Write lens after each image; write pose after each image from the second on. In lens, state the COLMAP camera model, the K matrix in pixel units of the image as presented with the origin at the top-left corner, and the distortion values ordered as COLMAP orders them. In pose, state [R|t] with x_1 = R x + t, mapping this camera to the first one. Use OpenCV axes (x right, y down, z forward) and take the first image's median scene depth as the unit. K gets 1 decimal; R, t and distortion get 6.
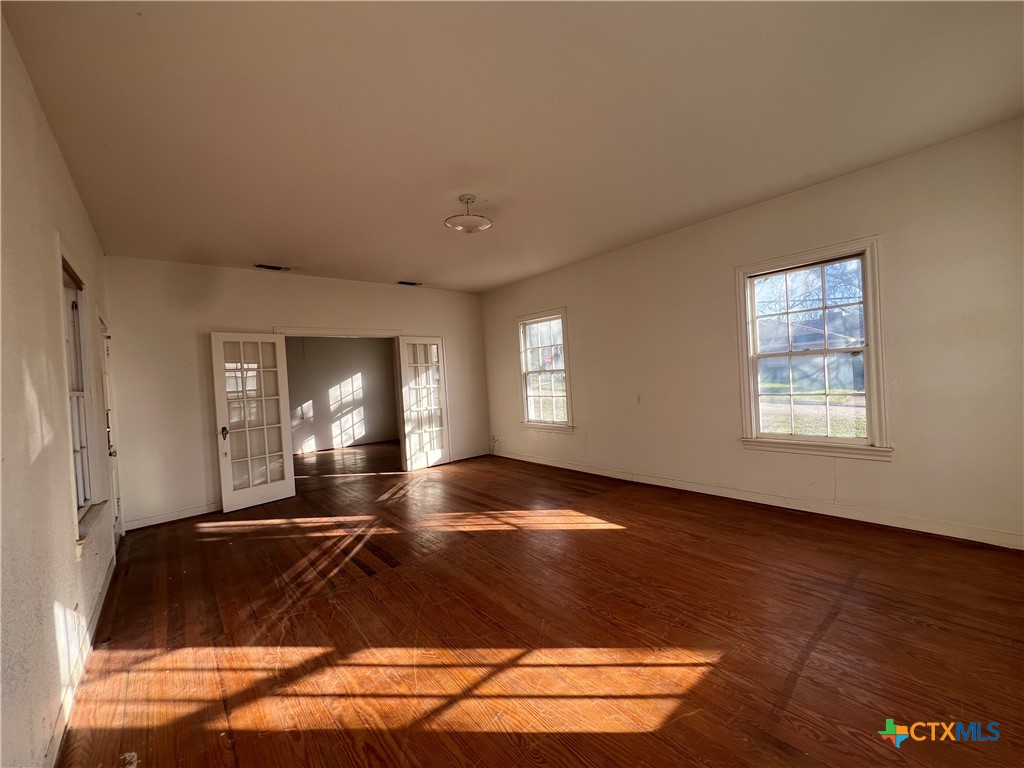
lens RADIAL K [[407.7, 0, 510.3], [0, 407.7, 384.9], [0, 0, 1]] dist [-0.002847, -0.000163]
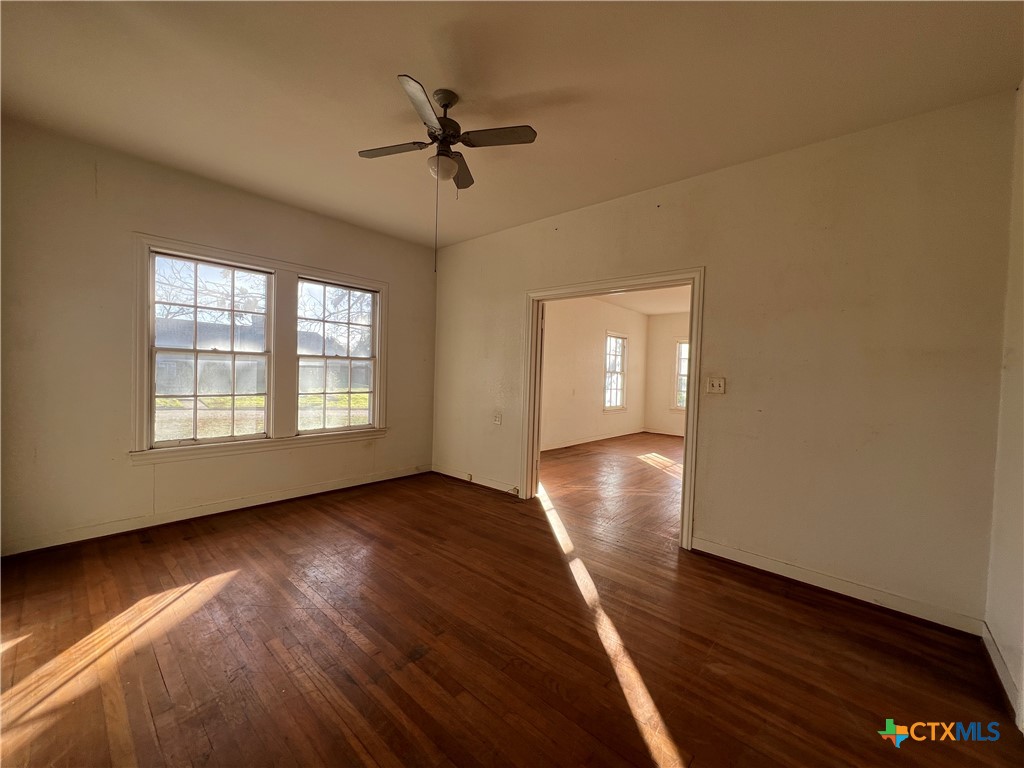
lens RADIAL K [[407.7, 0, 522.8], [0, 407.7, 388.1], [0, 0, 1]] dist [-0.002847, -0.000163]
pose [[-0.153202, 0.014106, 0.988094, -0.634461], [-0.010102, 0.999824, -0.015839, 0.026530], [-0.988143, -0.012408, -0.153032, 0.762301]]
